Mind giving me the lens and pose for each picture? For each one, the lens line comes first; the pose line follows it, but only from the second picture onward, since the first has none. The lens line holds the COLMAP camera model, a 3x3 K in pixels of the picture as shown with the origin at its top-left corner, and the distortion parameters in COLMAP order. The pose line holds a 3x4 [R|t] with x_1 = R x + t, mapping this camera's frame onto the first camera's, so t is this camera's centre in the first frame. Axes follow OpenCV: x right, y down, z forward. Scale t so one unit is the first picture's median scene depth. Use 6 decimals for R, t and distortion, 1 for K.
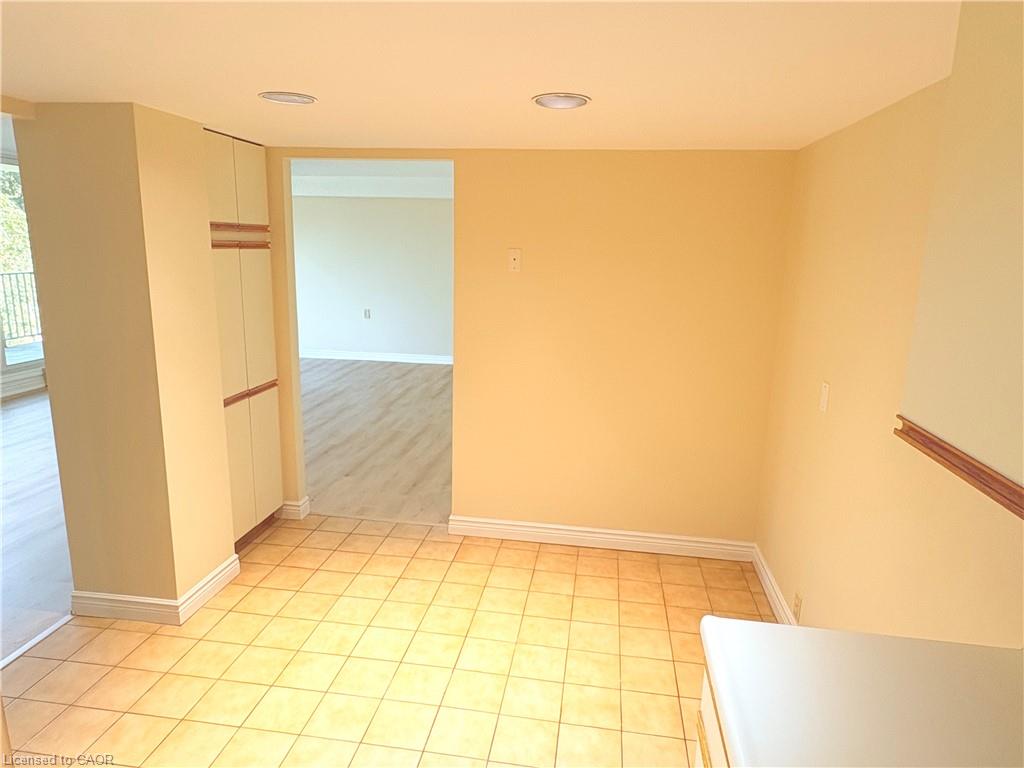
lens RADIAL K [[651.9, 0, 514.5], [0, 651.9, 384.2], [0, 0, 1]] dist [-0.005212, 0.000258]
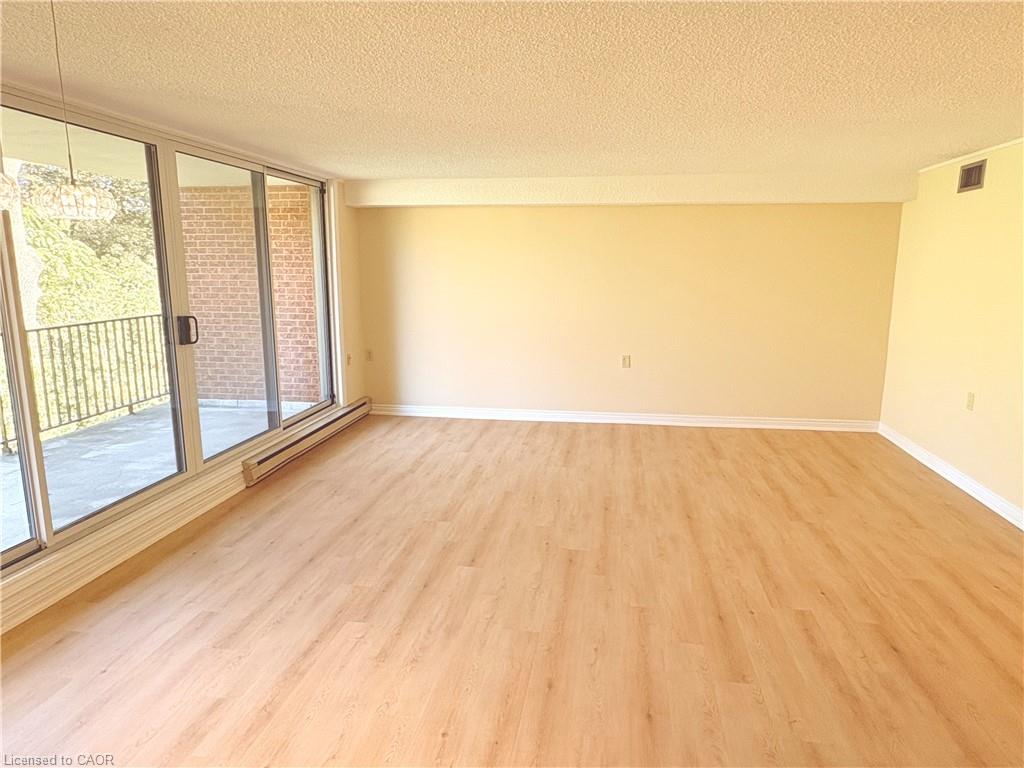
lens RADIAL K [[651.9, 0, 511.5], [0, 651.9, 383.5], [0, 0, 1]] dist [-0.005212, 0.000258]
pose [[0.999685, -0.020420, -0.014576, -0.481934], [0.019921, 0.999237, -0.033597, -0.084615], [0.015251, 0.033296, 0.999329, 0.363082]]
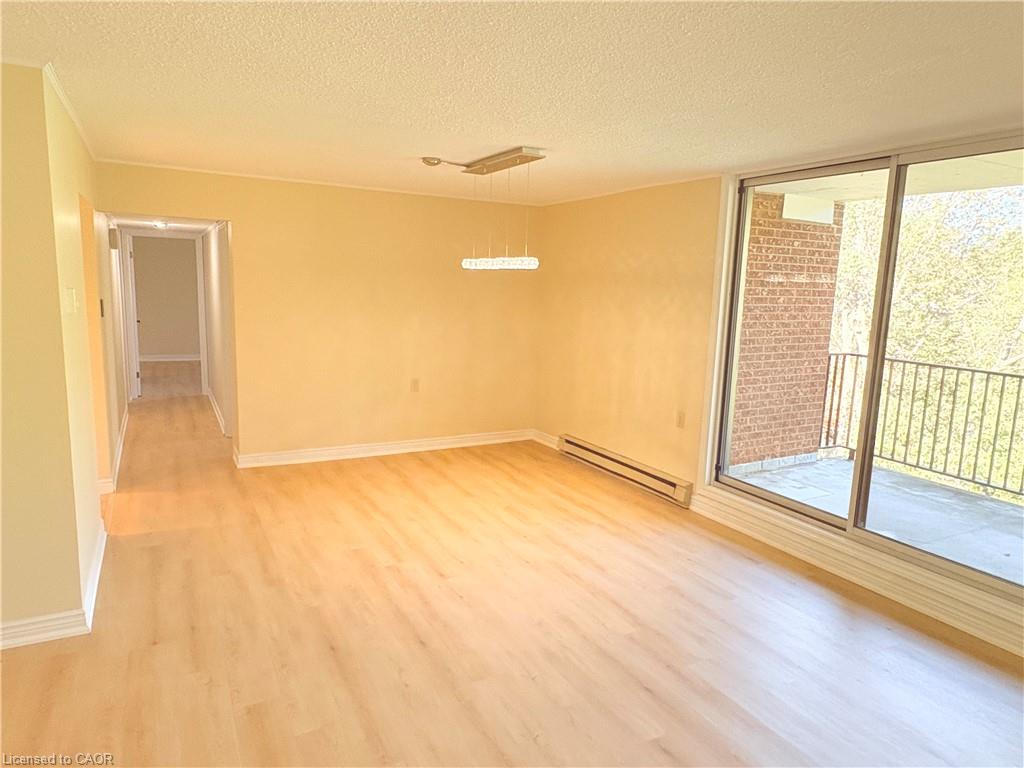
lens RADIAL K [[651.9, 0, 515.9], [0, 651.9, 382.6], [0, 0, 1]] dist [-0.005212, 0.000258]
pose [[-0.793095, 0.046563, -0.607316, -0.241599], [-0.180696, 0.934202, 0.307597, -0.244800], [0.581678, 0.353693, -0.732497, 1.099554]]
